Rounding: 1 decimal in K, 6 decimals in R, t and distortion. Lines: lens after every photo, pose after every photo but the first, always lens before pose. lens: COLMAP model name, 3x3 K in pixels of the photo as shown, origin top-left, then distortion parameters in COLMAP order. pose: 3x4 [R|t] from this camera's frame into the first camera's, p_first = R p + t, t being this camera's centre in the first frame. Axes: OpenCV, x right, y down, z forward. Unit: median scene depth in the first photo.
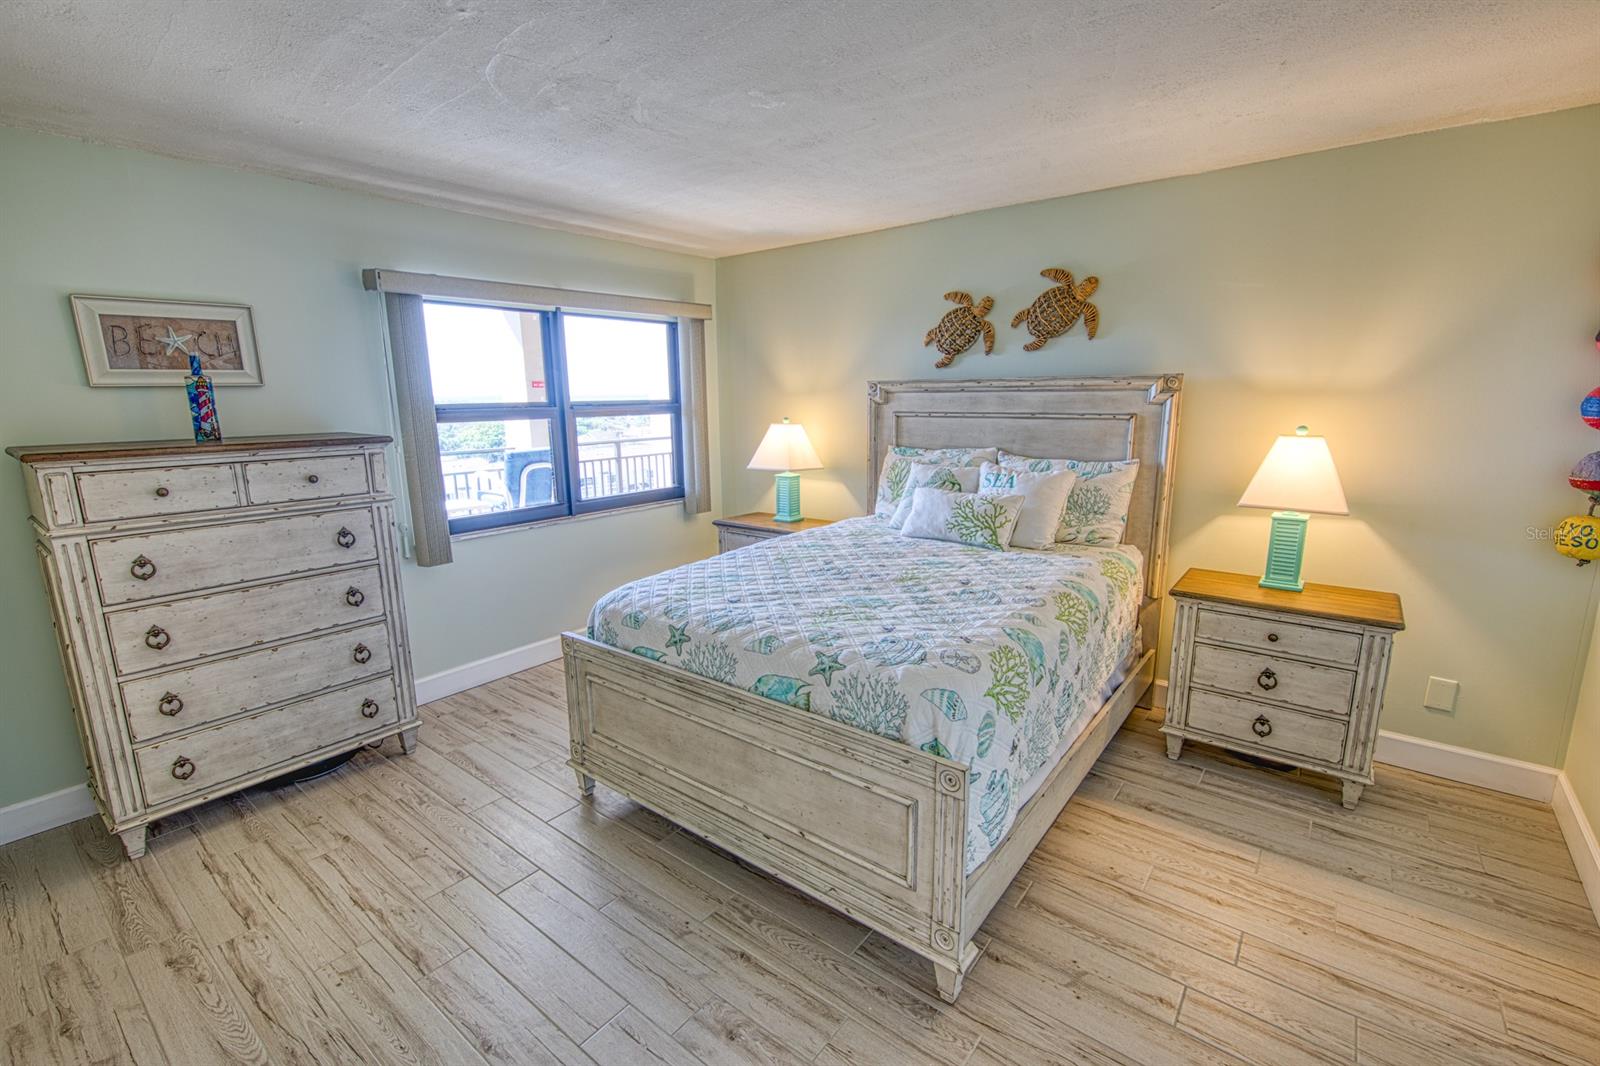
lens RADIAL K [[708.7, 0, 793.7], [0, 708.7, 536.3], [0, 0, 1]] dist [0.018507, -0.006890]
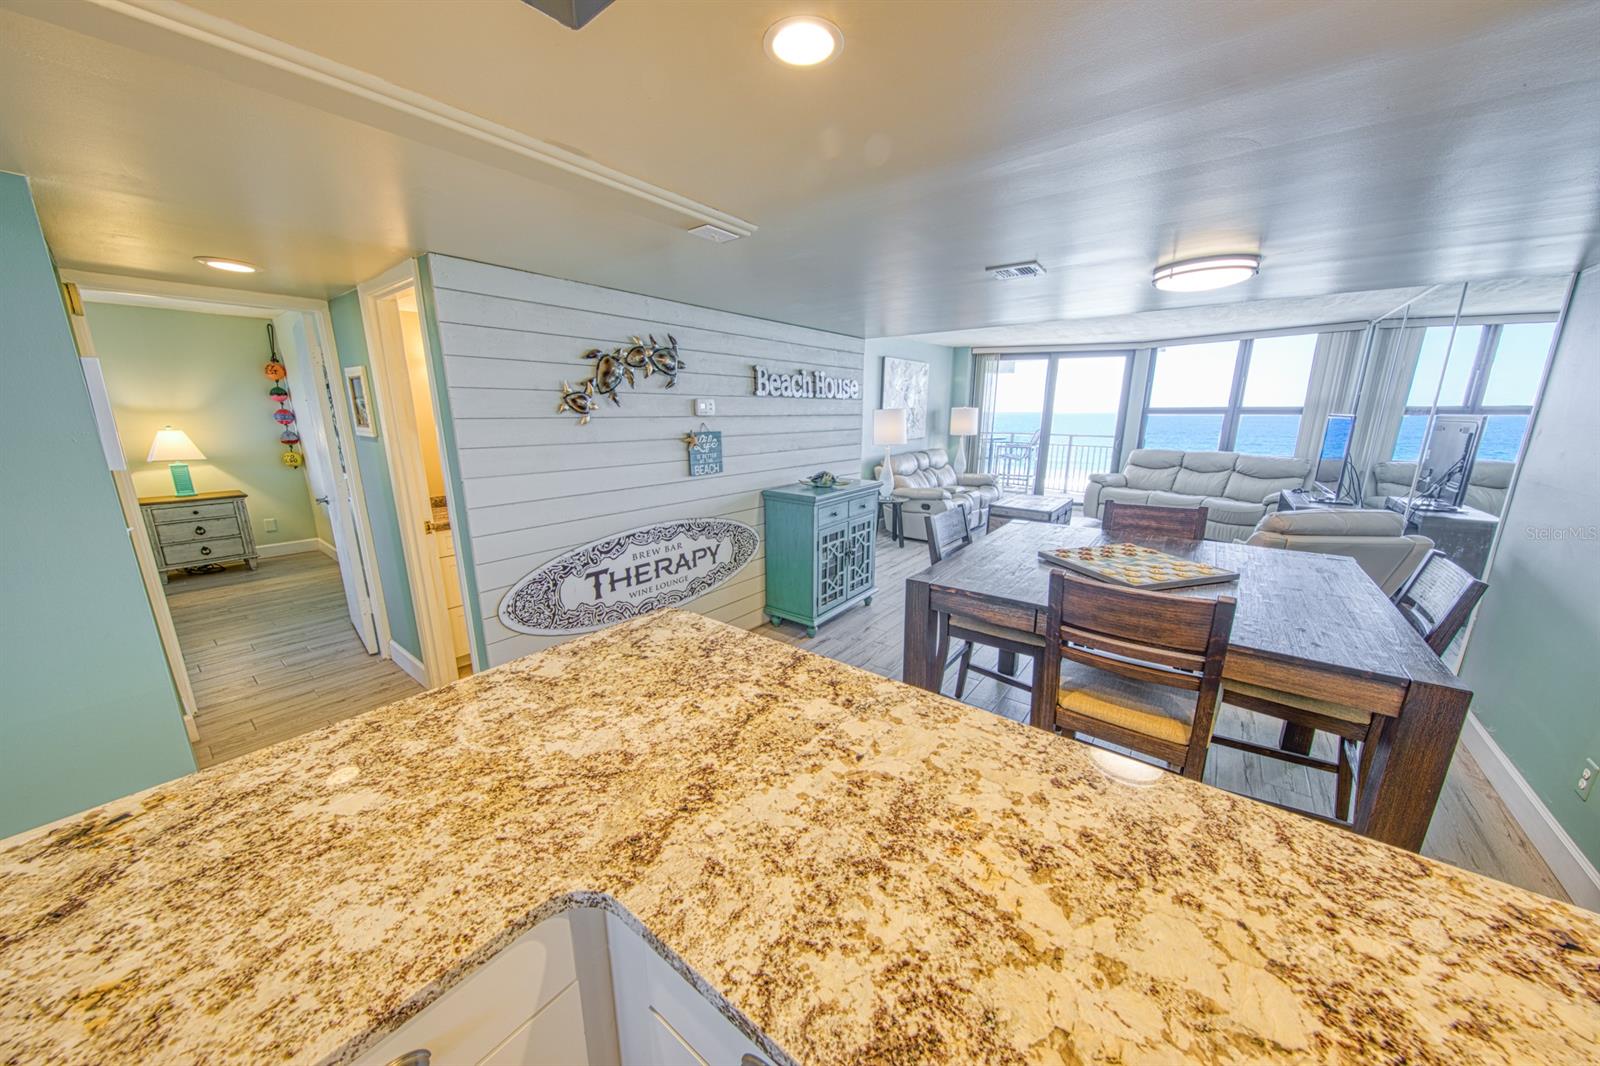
lens RADIAL K [[530.2, 0, 790.2], [0, 530.2, 536.8], [0, 0, 1]] dist [0.006368, -0.006395]
pose [[-0.000890, -0.219743, 0.975557, -1.046536], [0.201466, 0.955515, 0.215412, 0.228087], [-0.979495, 0.196733, 0.043420, -0.988503]]
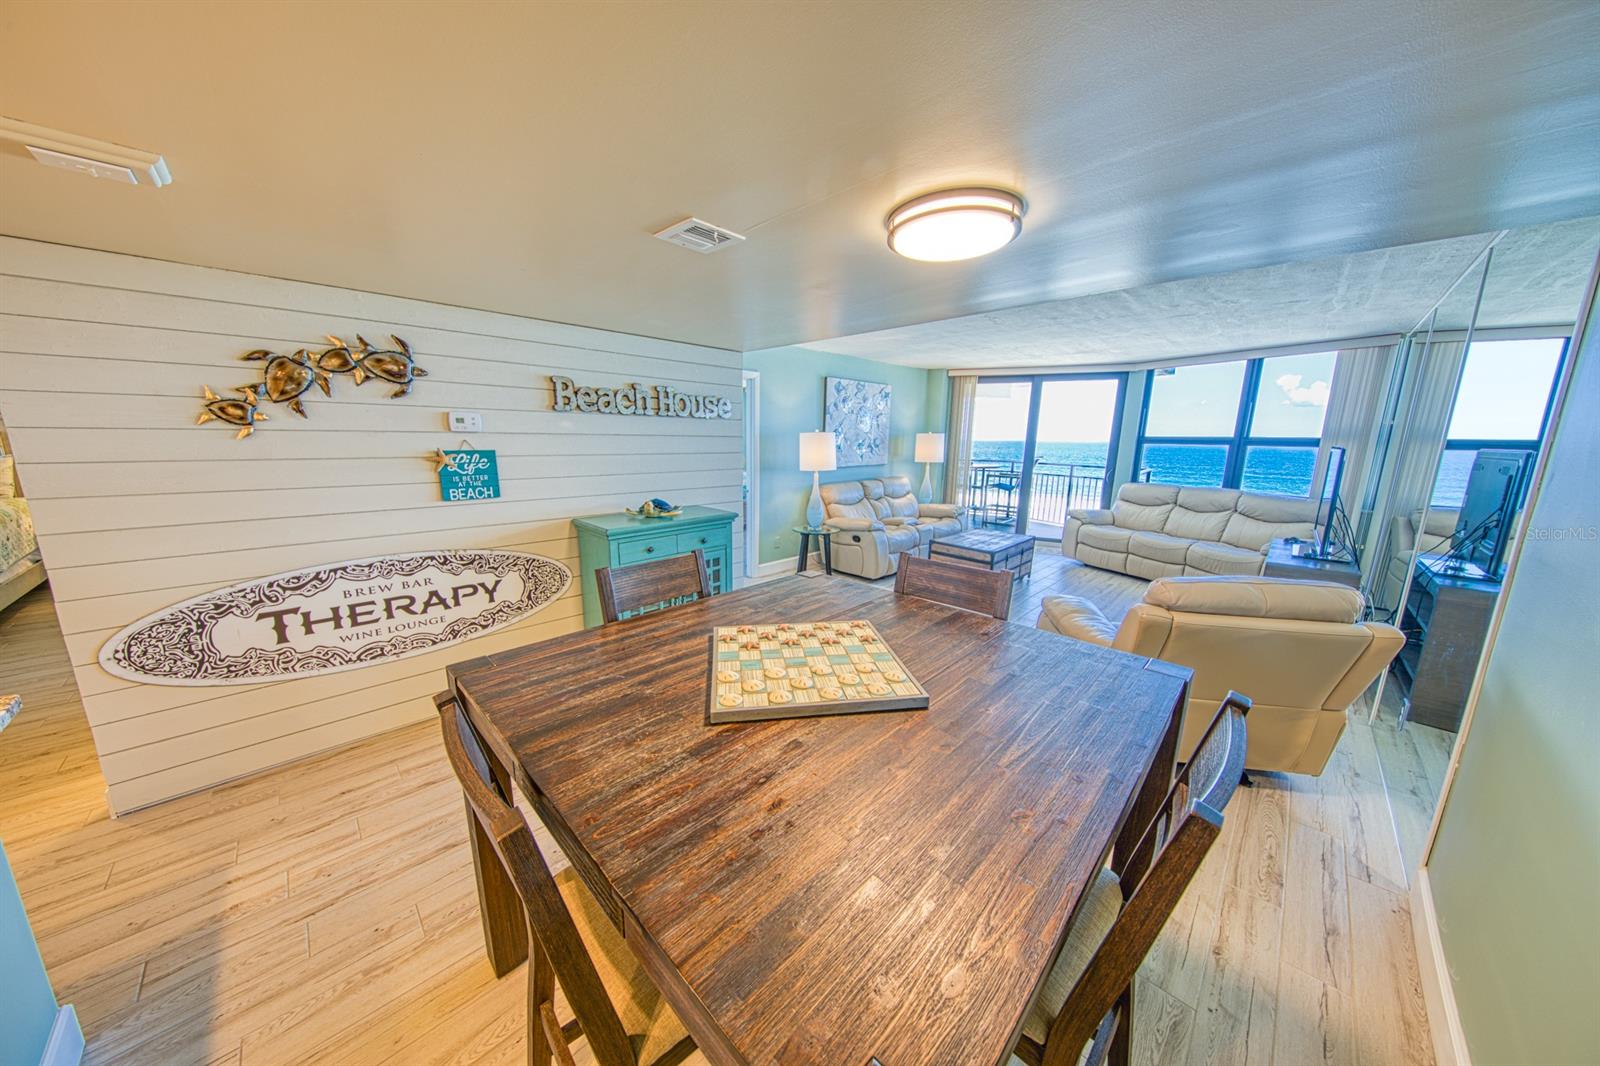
lens RADIAL K [[504.6, 0, 792.3], [0, 504.6, 535.9], [0, 0, 1]] dist [0.005086, -0.004123]
pose [[0.117485, -0.179948, 0.976635, -0.767911], [0.182485, 0.970611, 0.156886, 0.334021], [-0.976164, 0.159790, 0.146871, -1.486533]]
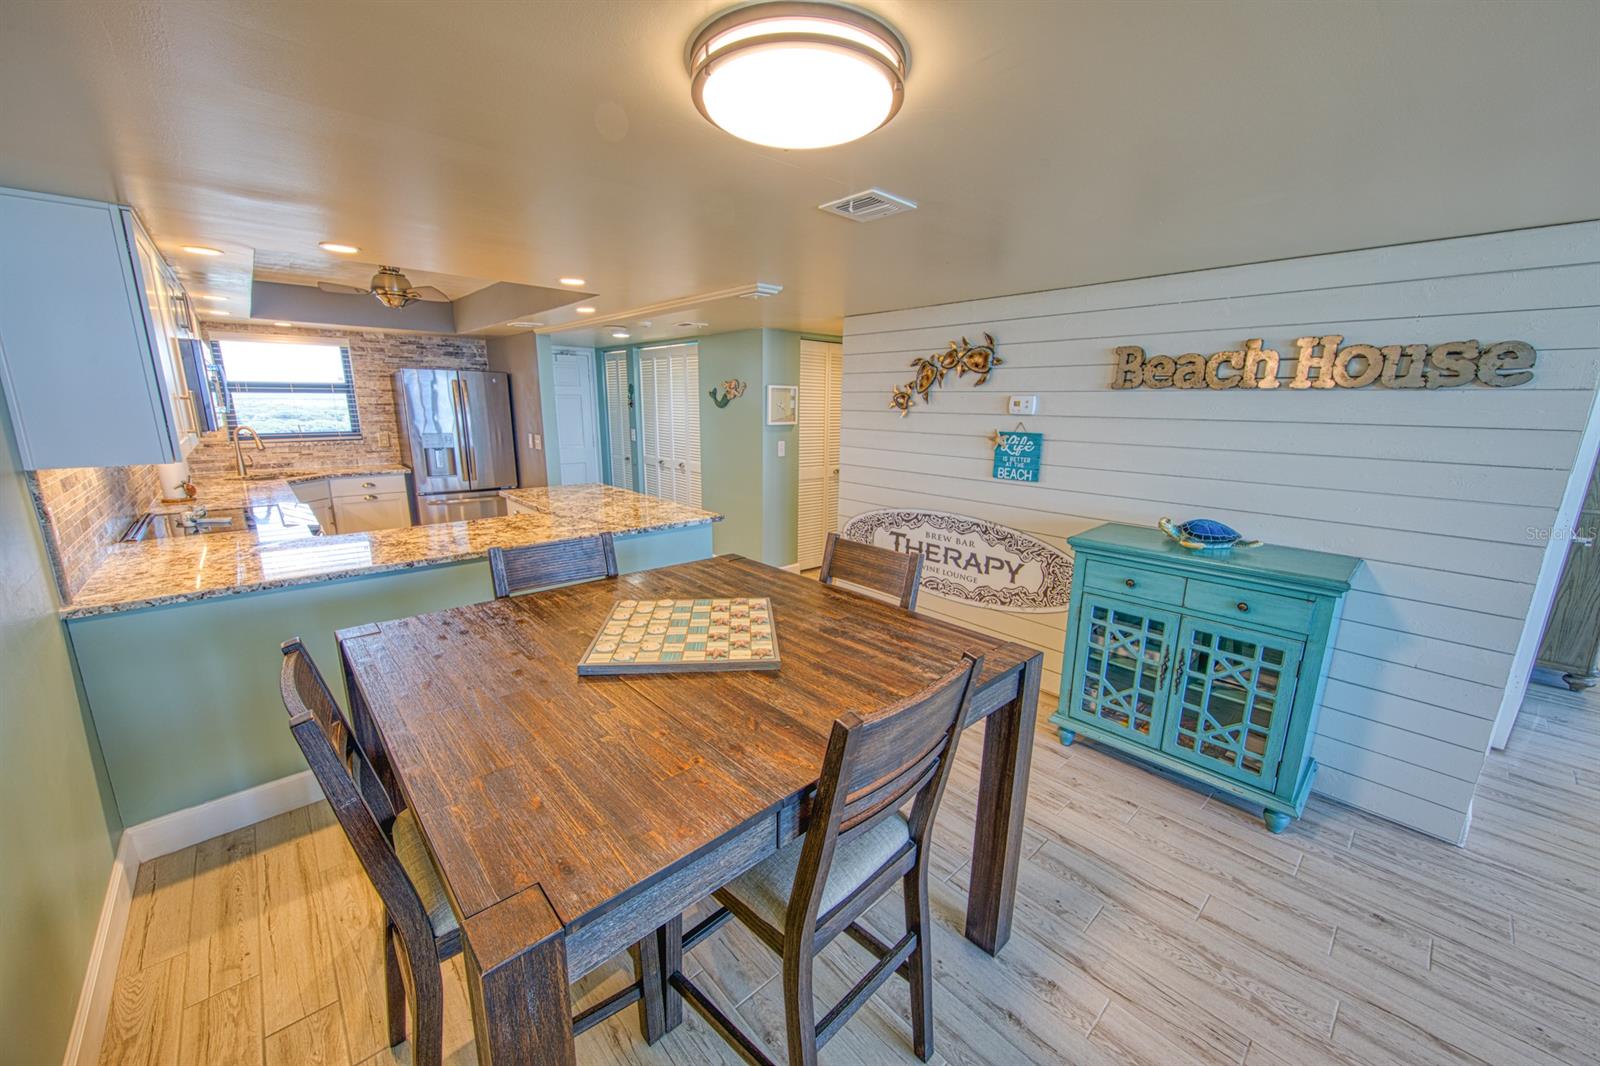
lens RADIAL K [[596.9, 0, 799.4], [0, 596.9, 536.0], [0, 0, 1]] dist [0.001692, -0.000477]
pose [[0.986460, 0.058943, -0.153042, -0.146958], [-0.055526, 0.998105, 0.026508, 0.405932], [0.154315, -0.017651, 0.987864, -1.968988]]
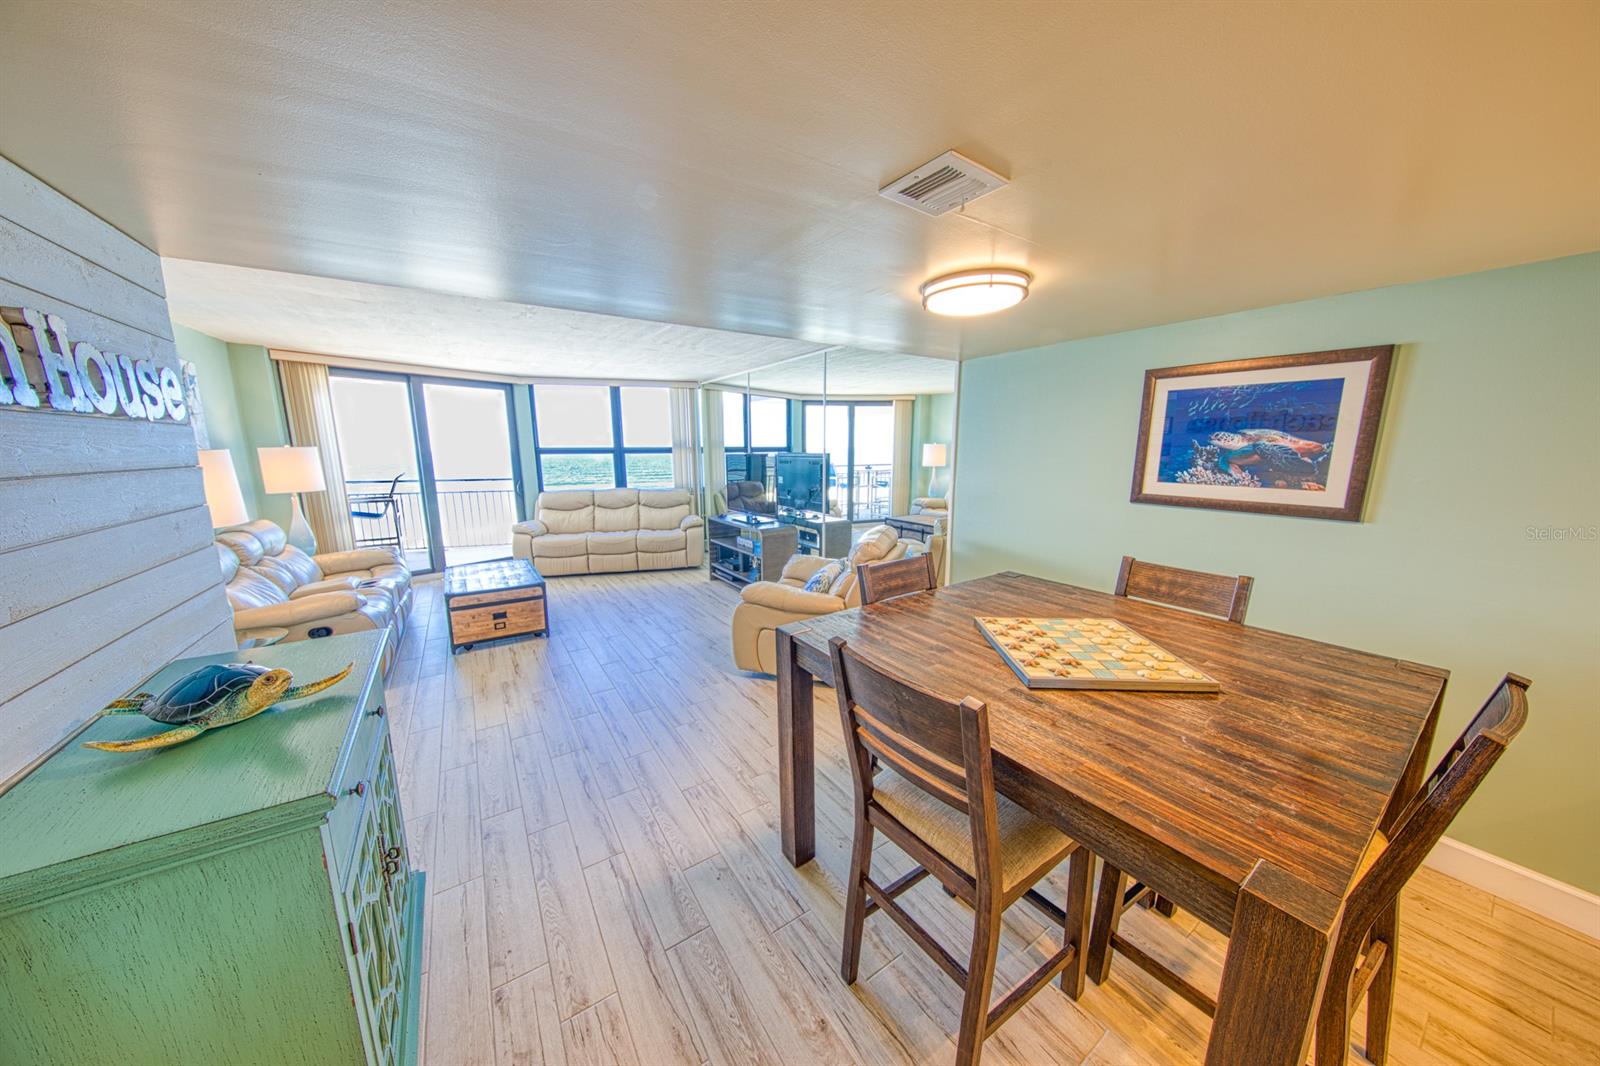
lens RADIAL K [[501.6, 0, 798.8], [0, 501.6, 536.6], [0, 0, 1]] dist [0.004695, -0.005714]
pose [[-0.952133, -0.037775, 0.303340, -0.212187], [0.075909, 0.932034, 0.354331, 0.193866], [-0.296108, 0.360396, -0.884553, -0.889385]]
